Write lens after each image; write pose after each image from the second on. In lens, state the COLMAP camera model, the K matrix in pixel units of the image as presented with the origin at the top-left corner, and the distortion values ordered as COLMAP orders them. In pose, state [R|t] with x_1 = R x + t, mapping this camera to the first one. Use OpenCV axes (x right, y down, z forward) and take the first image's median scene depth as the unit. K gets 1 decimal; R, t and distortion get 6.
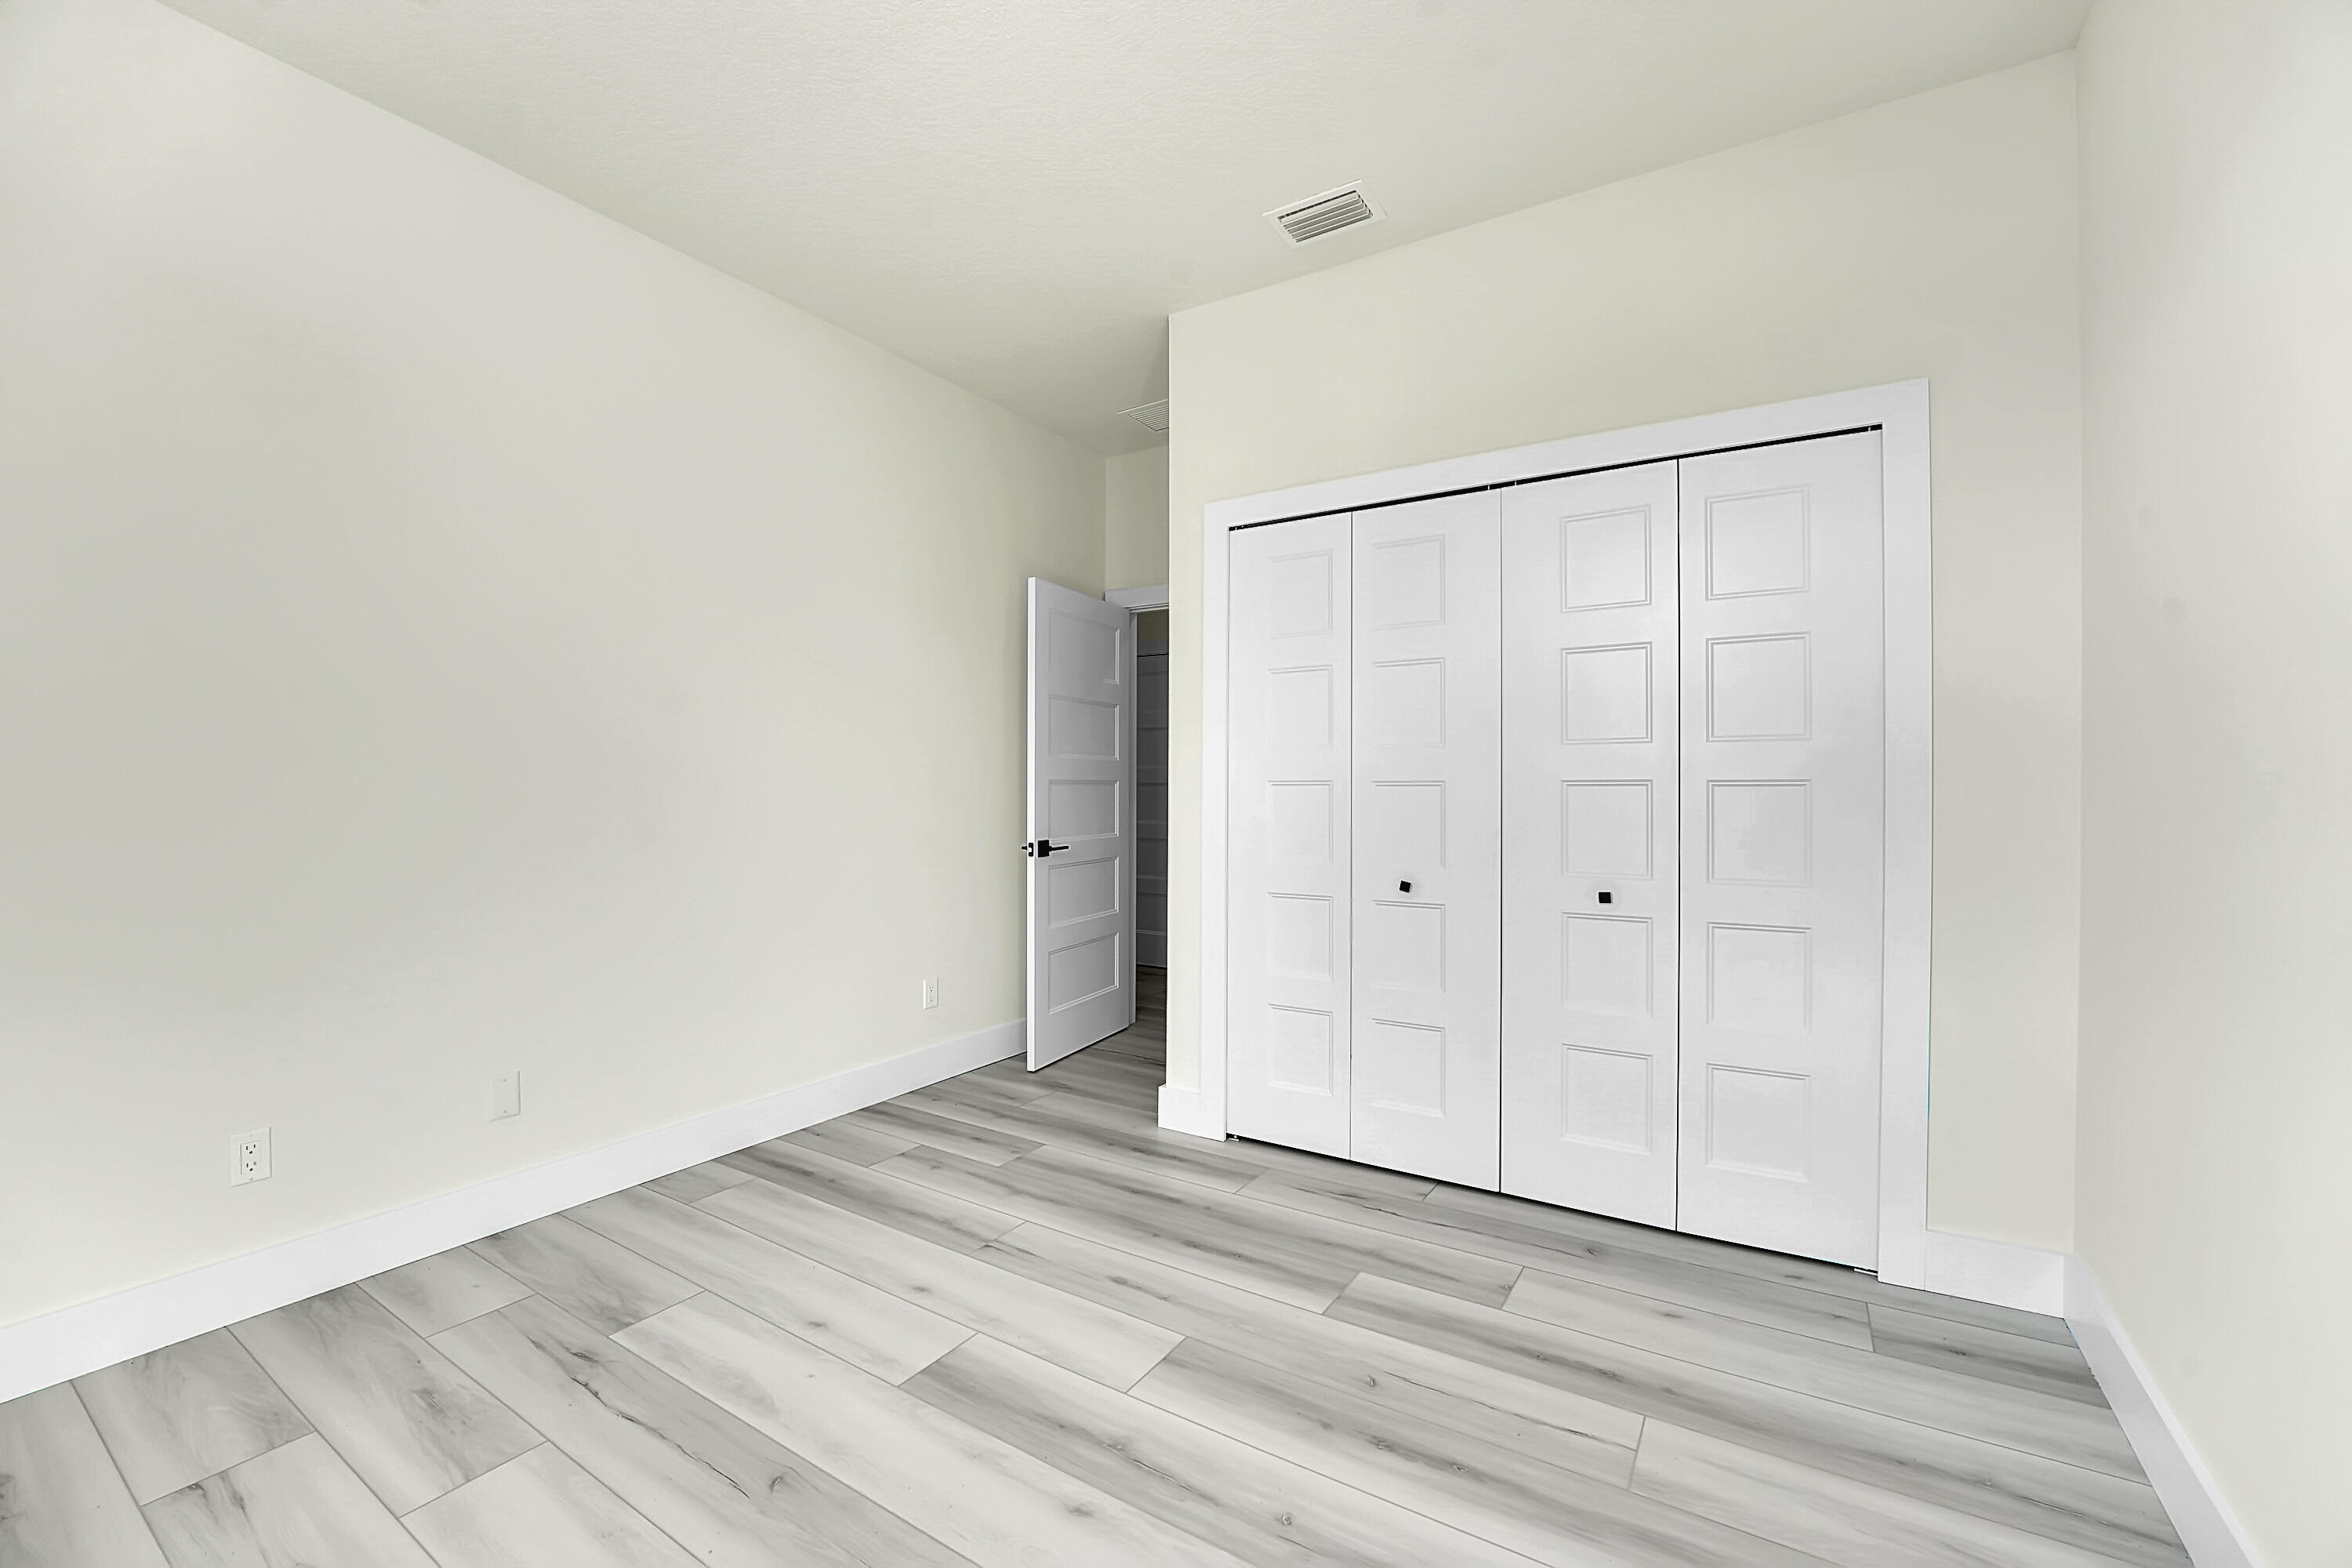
lens RADIAL K [[961.2, 0, 1174.2], [0, 961.2, 793.2], [0, 0, 1]] dist [-0.012238, -0.000306]
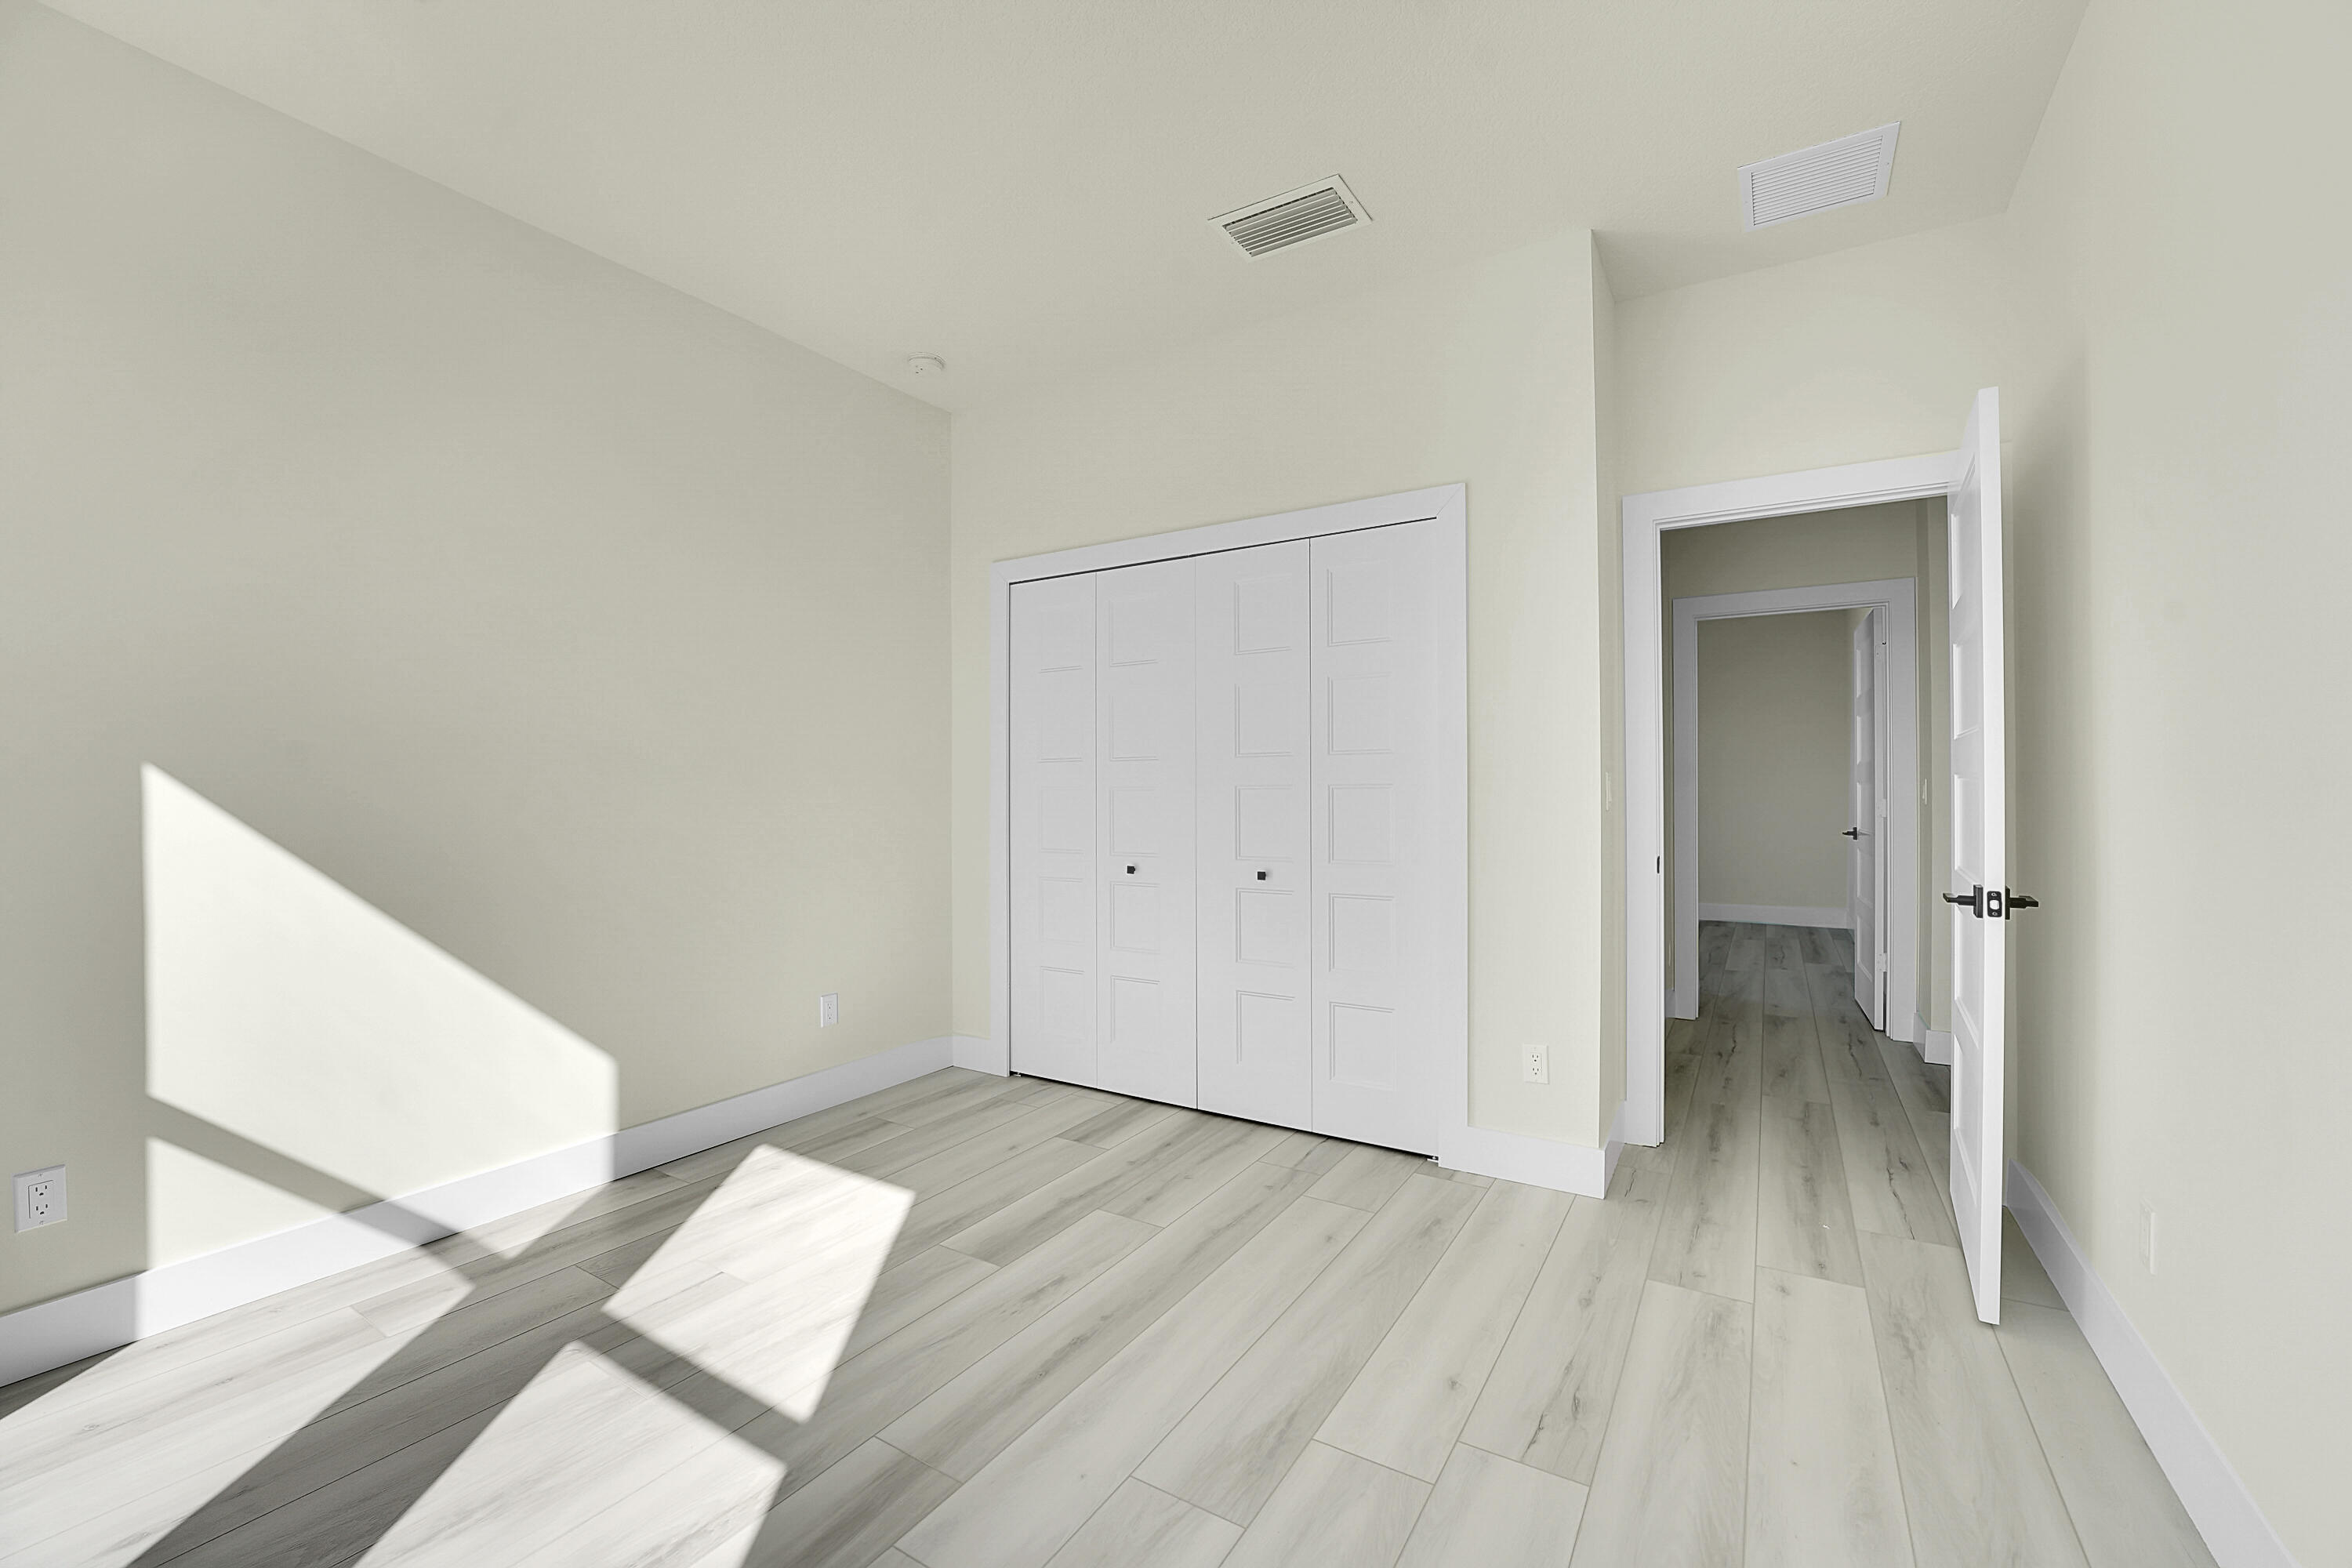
lens RADIAL K [[961.2, 0, 1179.0], [0, 961.2, 791.4], [0, 0, 1]] dist [-0.012238, -0.000306]
pose [[0.999814, -0.003320, 0.019017, 0.251836], [0.003266, 0.999991, 0.002863, -0.007424], [-0.019027, -0.002801, 0.999815, -0.238117]]
